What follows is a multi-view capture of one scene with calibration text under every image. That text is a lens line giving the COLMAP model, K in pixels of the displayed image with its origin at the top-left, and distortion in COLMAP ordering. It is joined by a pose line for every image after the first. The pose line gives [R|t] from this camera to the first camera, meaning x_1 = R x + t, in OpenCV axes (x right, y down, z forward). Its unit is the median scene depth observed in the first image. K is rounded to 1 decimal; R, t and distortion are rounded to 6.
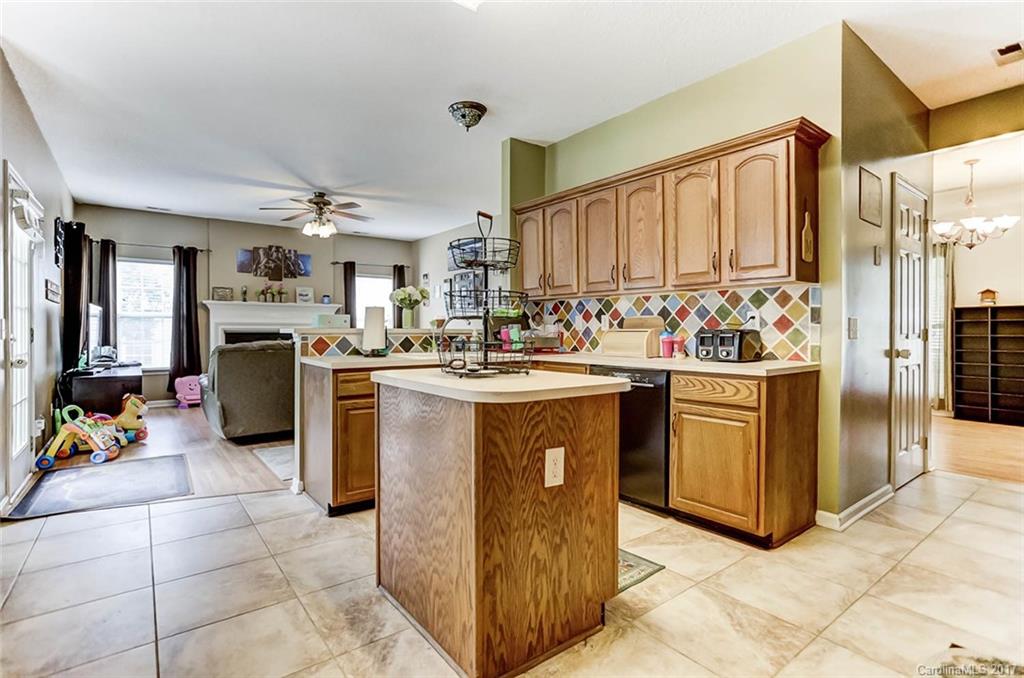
lens RADIAL K [[498.8, 0, 514.3], [0, 498.8, 330.3], [0, 0, 1]] dist [-0.045320, 0.030610]
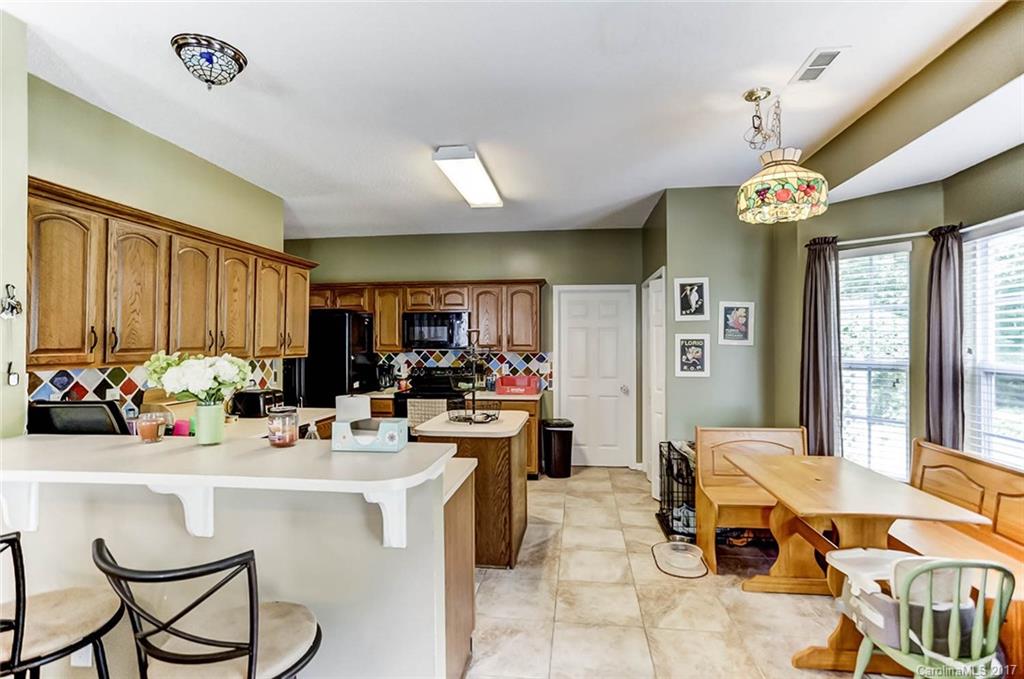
lens RADIAL K [[497.8, 0, 513.8], [0, 497.8, 336.6], [0, 0, 1]] dist [-0.042101, 0.030386]
pose [[-0.706192, 0.008140, 0.707974, -0.927117], [0.000781, 0.999942, -0.010717, -0.125766], [-0.708020, -0.007015, -0.706157, 1.410896]]
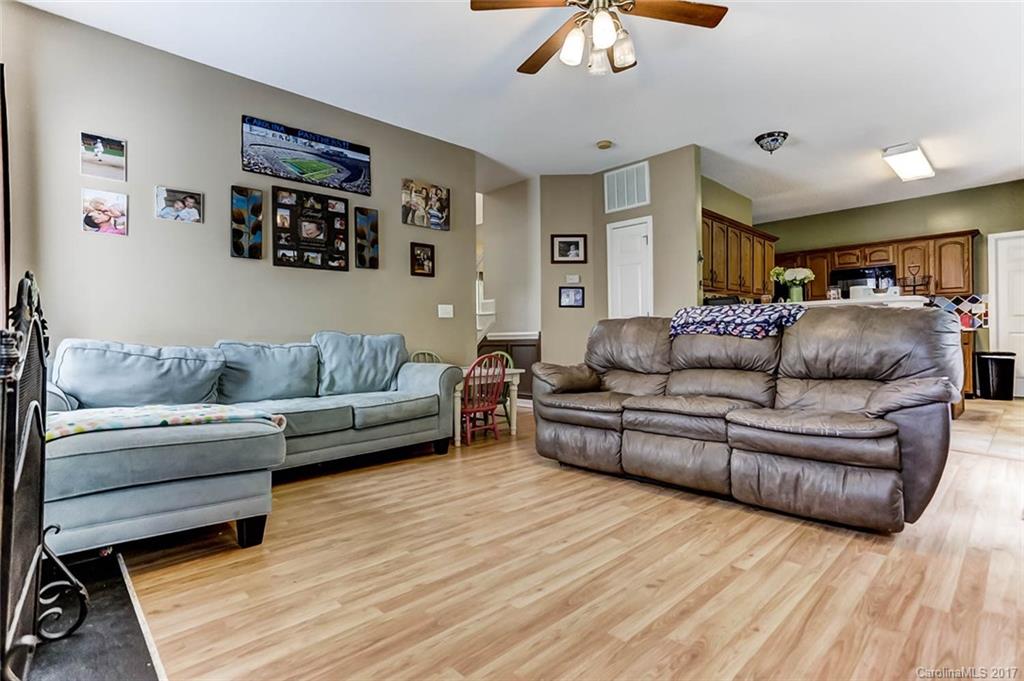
lens RADIAL K [[497.8, 0, 513.8], [0, 497.8, 337.6], [0, 0, 1]] dist [-0.042101, 0.030386]
pose [[-0.099239, 0.002399, 0.995061, -1.583107], [0.012972, 0.999915, -0.001117, 0.077242], [-0.994979, 0.012797, -0.099261, 2.202199]]
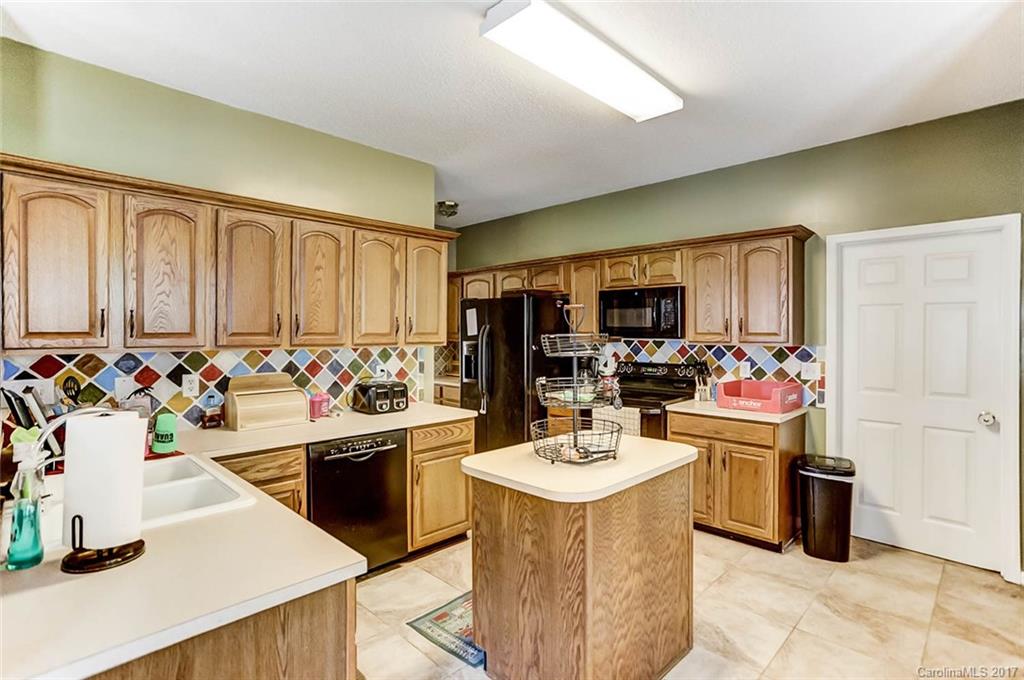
lens RADIAL K [[498.8, 0, 514.3], [0, 498.8, 331.3], [0, 0, 1]] dist [-0.045320, 0.030610]
pose [[-0.131966, -0.000400, 0.991254, -0.723408], [-0.001412, 0.999999, 0.000216, -0.118472], [-0.991253, -0.001371, -0.131967, 0.831841]]
